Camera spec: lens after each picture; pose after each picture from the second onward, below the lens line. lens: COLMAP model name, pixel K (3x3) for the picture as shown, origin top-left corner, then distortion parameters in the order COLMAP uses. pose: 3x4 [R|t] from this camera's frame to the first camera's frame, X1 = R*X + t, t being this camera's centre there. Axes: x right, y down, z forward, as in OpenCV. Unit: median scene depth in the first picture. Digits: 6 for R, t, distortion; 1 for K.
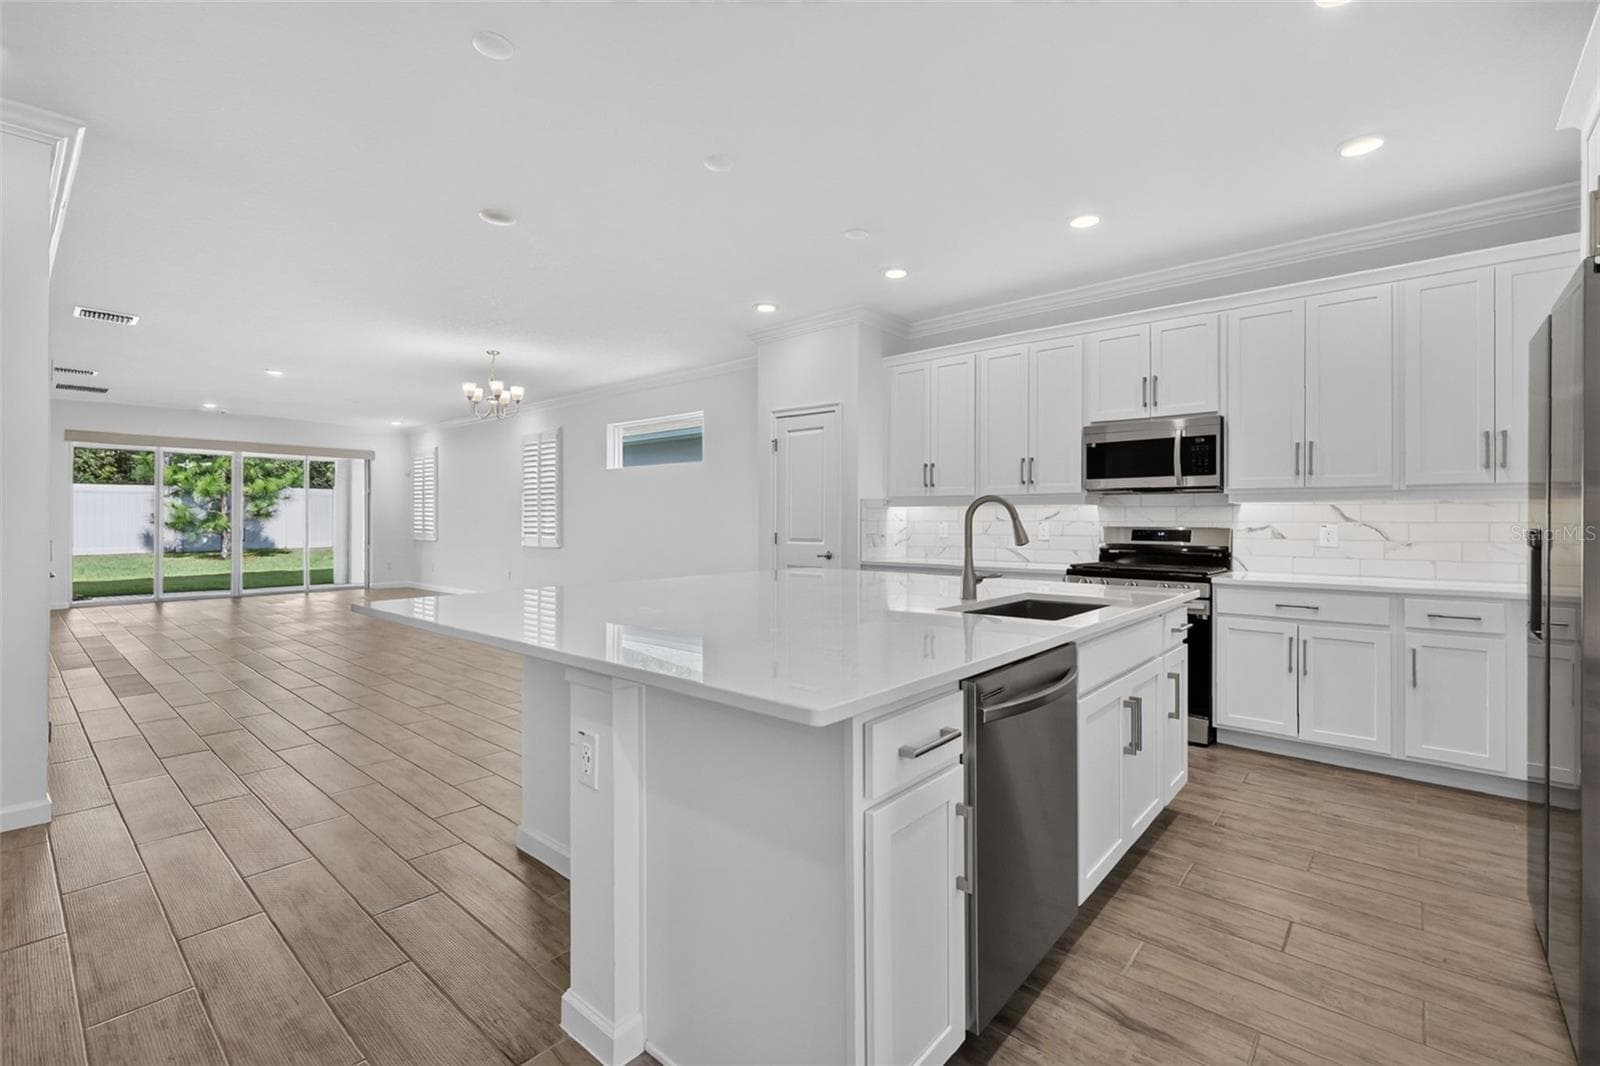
lens RADIAL K [[699.9, 0, 806.1], [0, 699.9, 521.8], [0, 0, 1]] dist [0.003734, -0.000044]
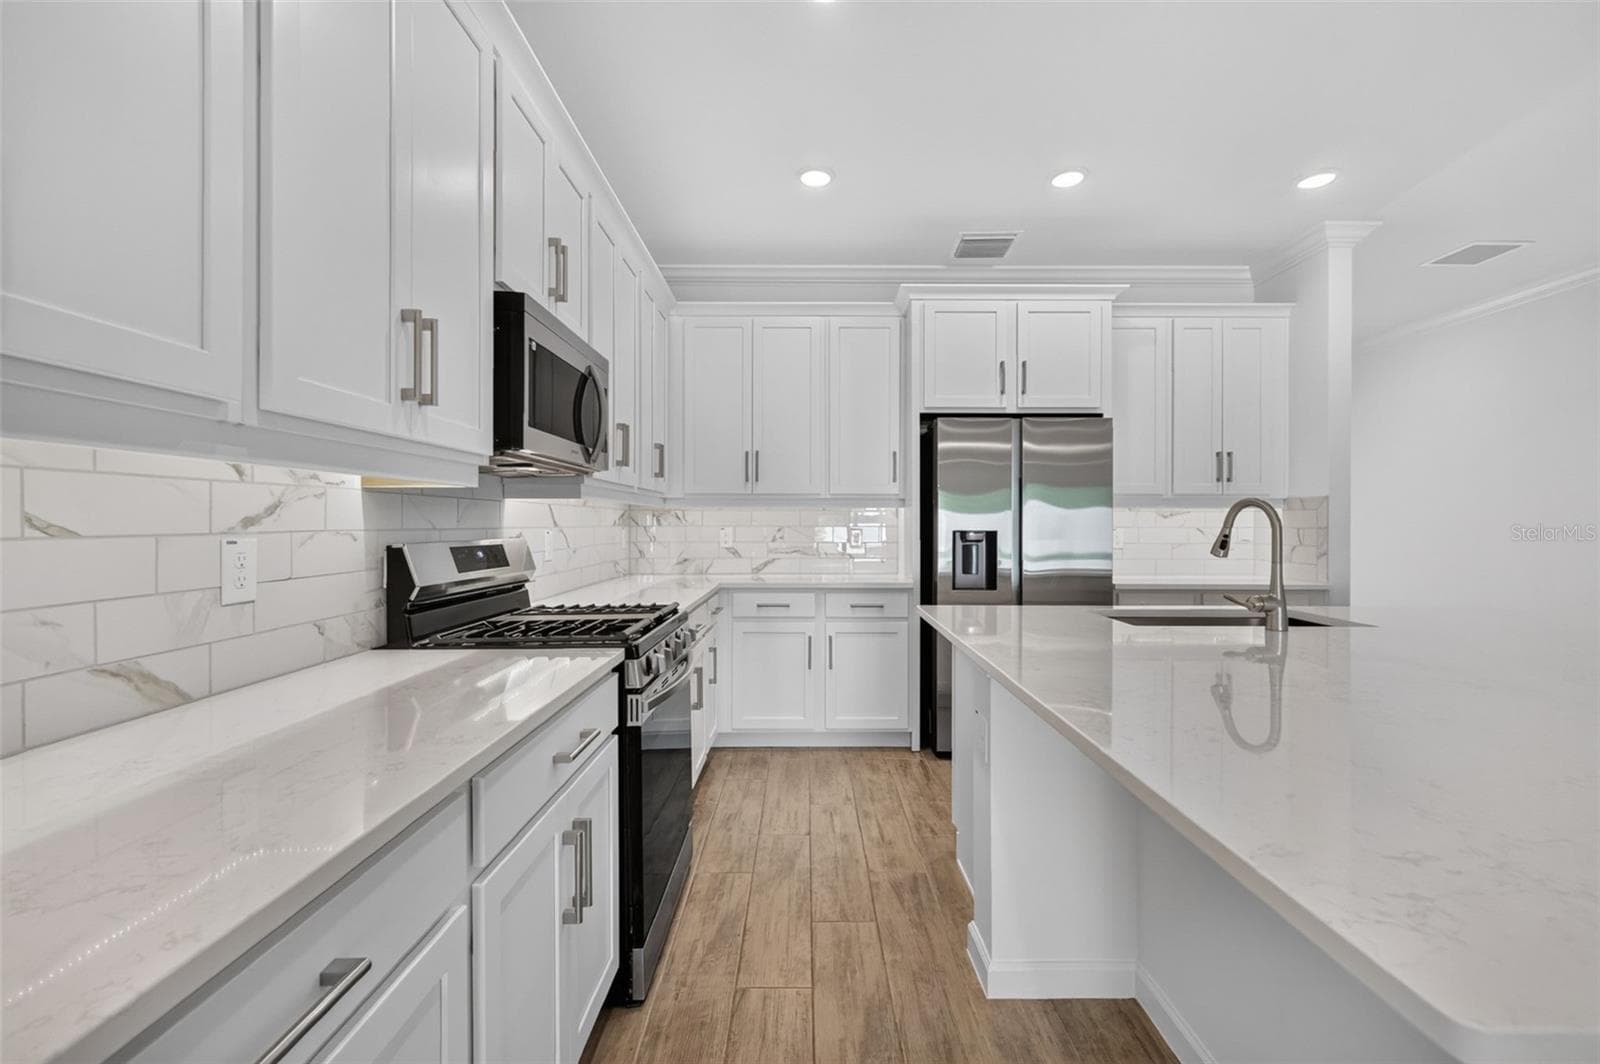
lens RADIAL K [[695.6, 0, 803.8], [0, 695.6, 520.5], [0, 0, 1]] dist [0.002655, -0.000197]
pose [[-0.651263, -0.000272, 0.758852, -0.009934], [-0.000715, 1.000000, -0.000255, -0.007743], [-0.758851, -0.000709, -0.651263, 1.390049]]
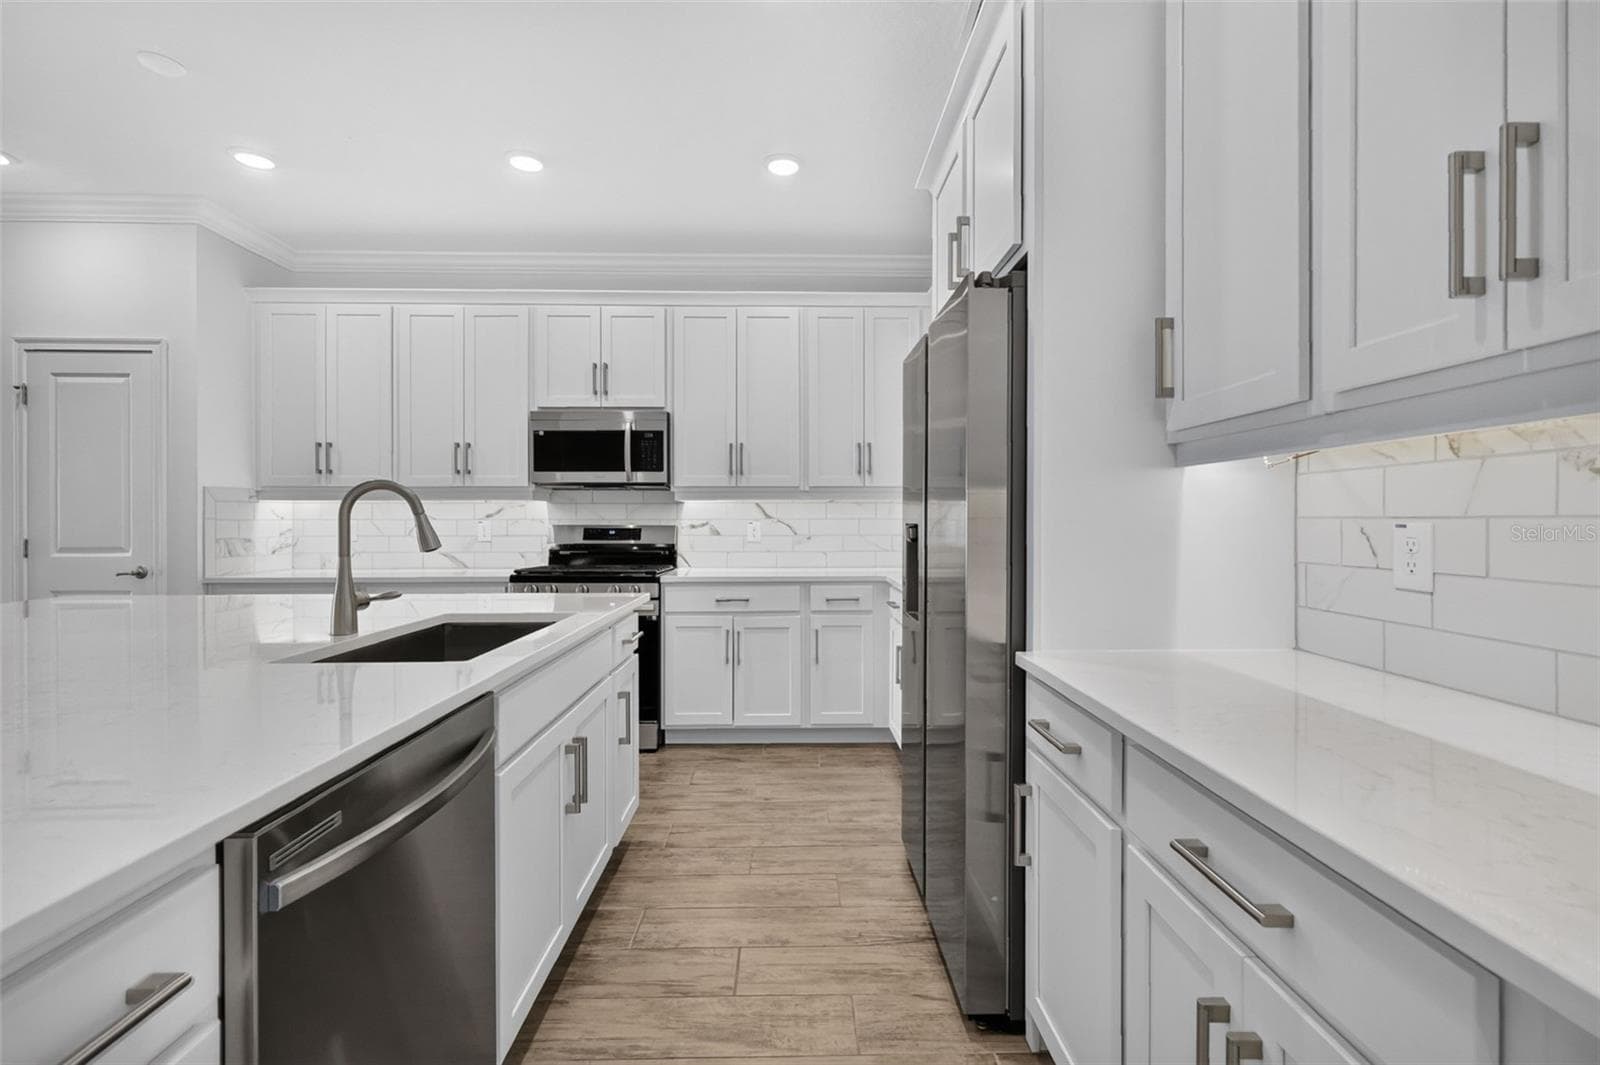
lens RADIAL K [[699.9, 0, 806.1], [0, 699.9, 521.3], [0, 0, 1]] dist [0.003734, -0.000044]
pose [[0.741656, -0.004267, 0.670767, 0.080189], [0.003902, 0.999990, 0.002047, 0.001904], [-0.670769, 0.001100, 0.741665, 0.148414]]
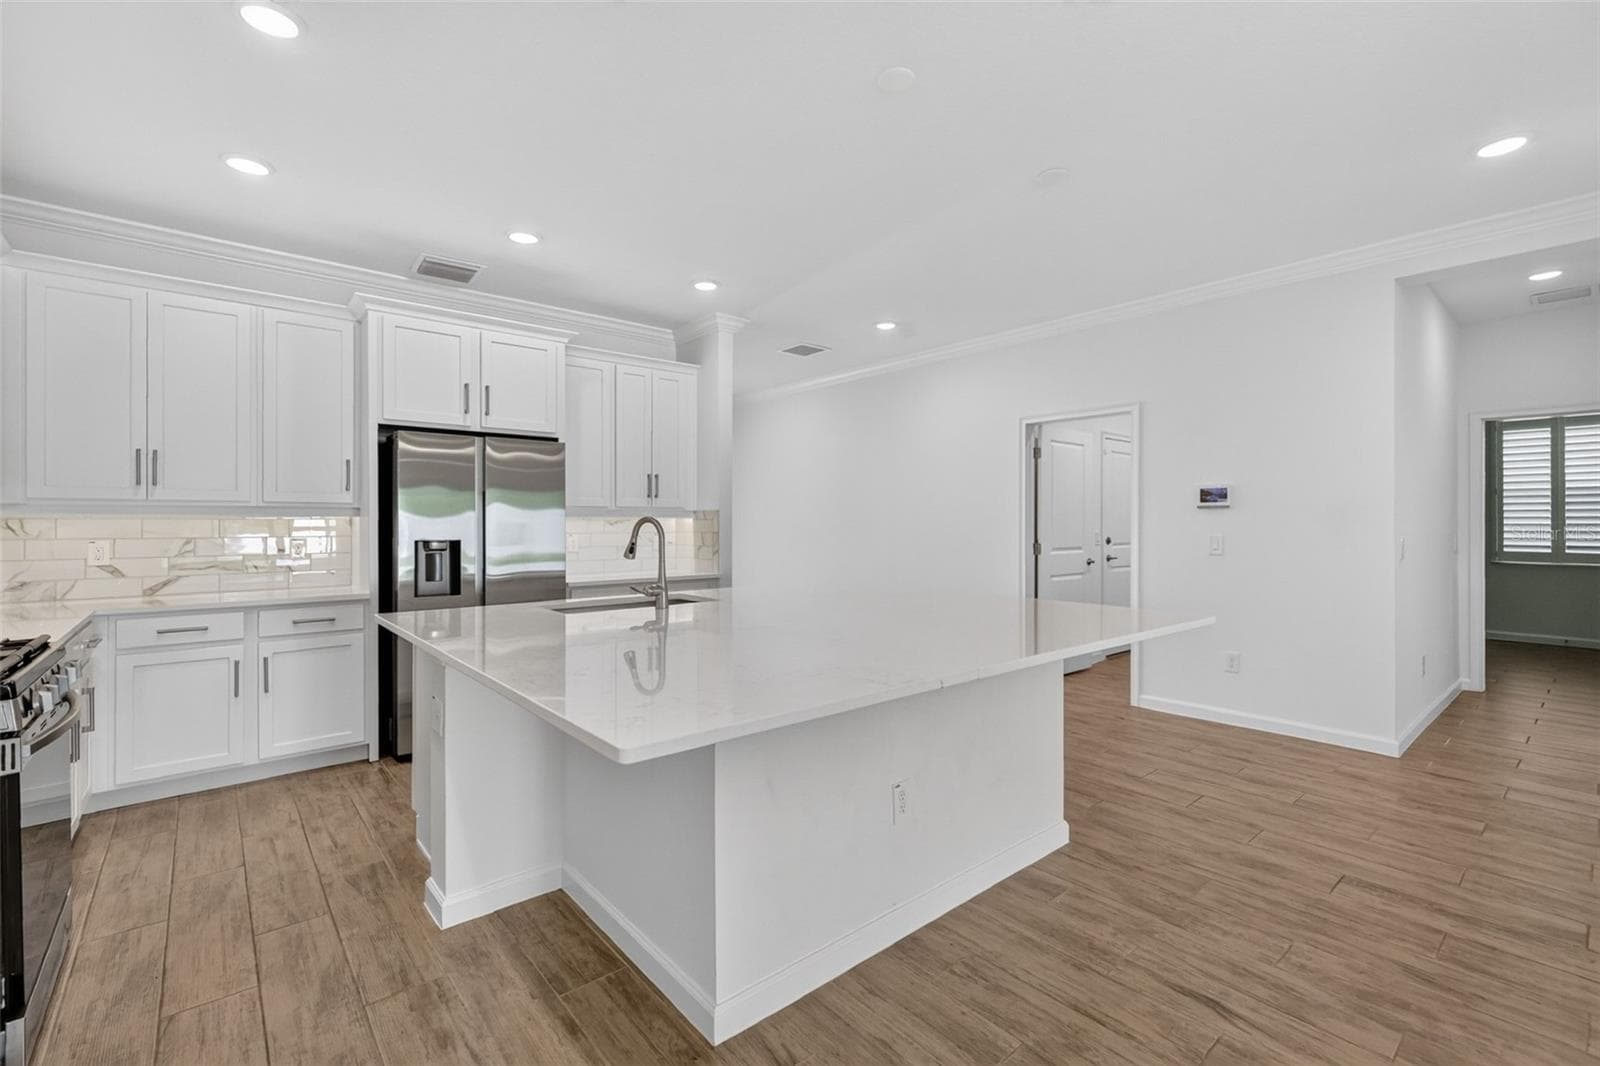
lens RADIAL K [[695.6, 0, 803.8], [0, 695.6, 521.5], [0, 0, 1]] dist [0.002655, -0.000197]
pose [[-0.988938, 0.000235, 0.148328, -0.119390], [0.000373, 1.000000, 0.000908, -0.022518], [-0.148328, 0.000953, -0.988938, 1.518703]]
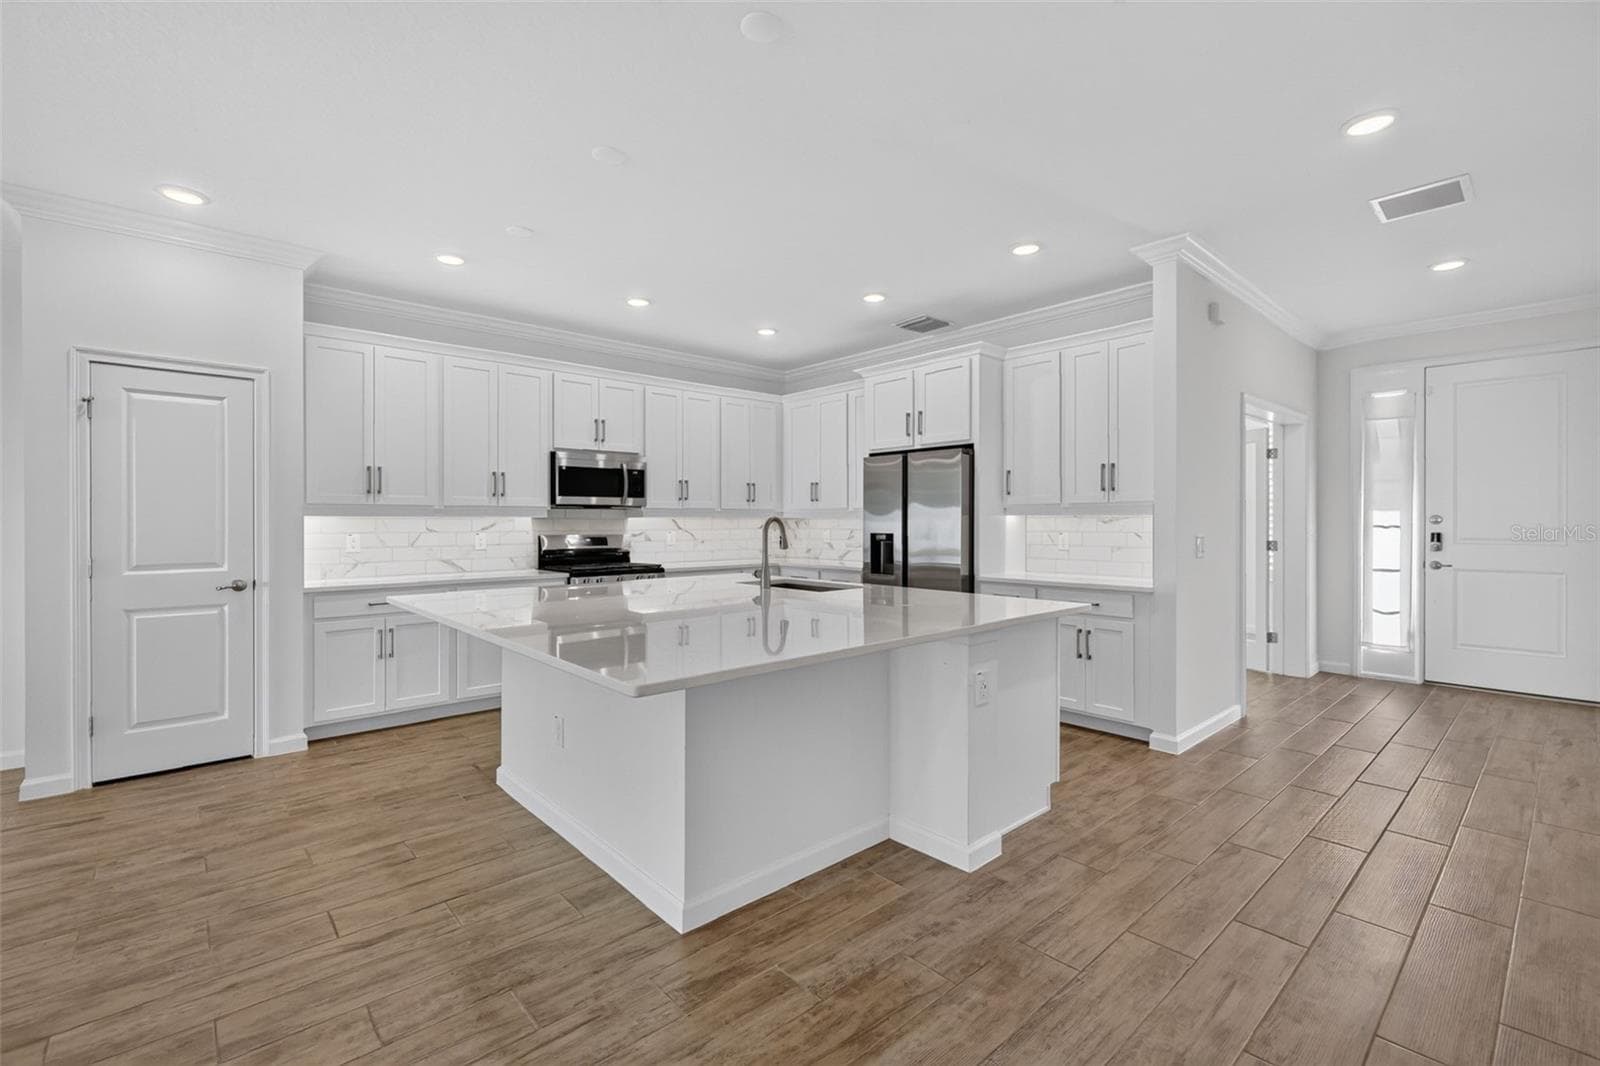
lens RADIAL K [[699.9, 0, 806.1], [0, 699.9, 521.8], [0, 0, 1]] dist [0.003734, -0.000044]
pose [[0.126540, -0.002694, 0.991958, -0.873576], [0.004555, 0.999987, 0.002135, -0.021302], [-0.991951, 0.004248, 0.126550, 0.532112]]
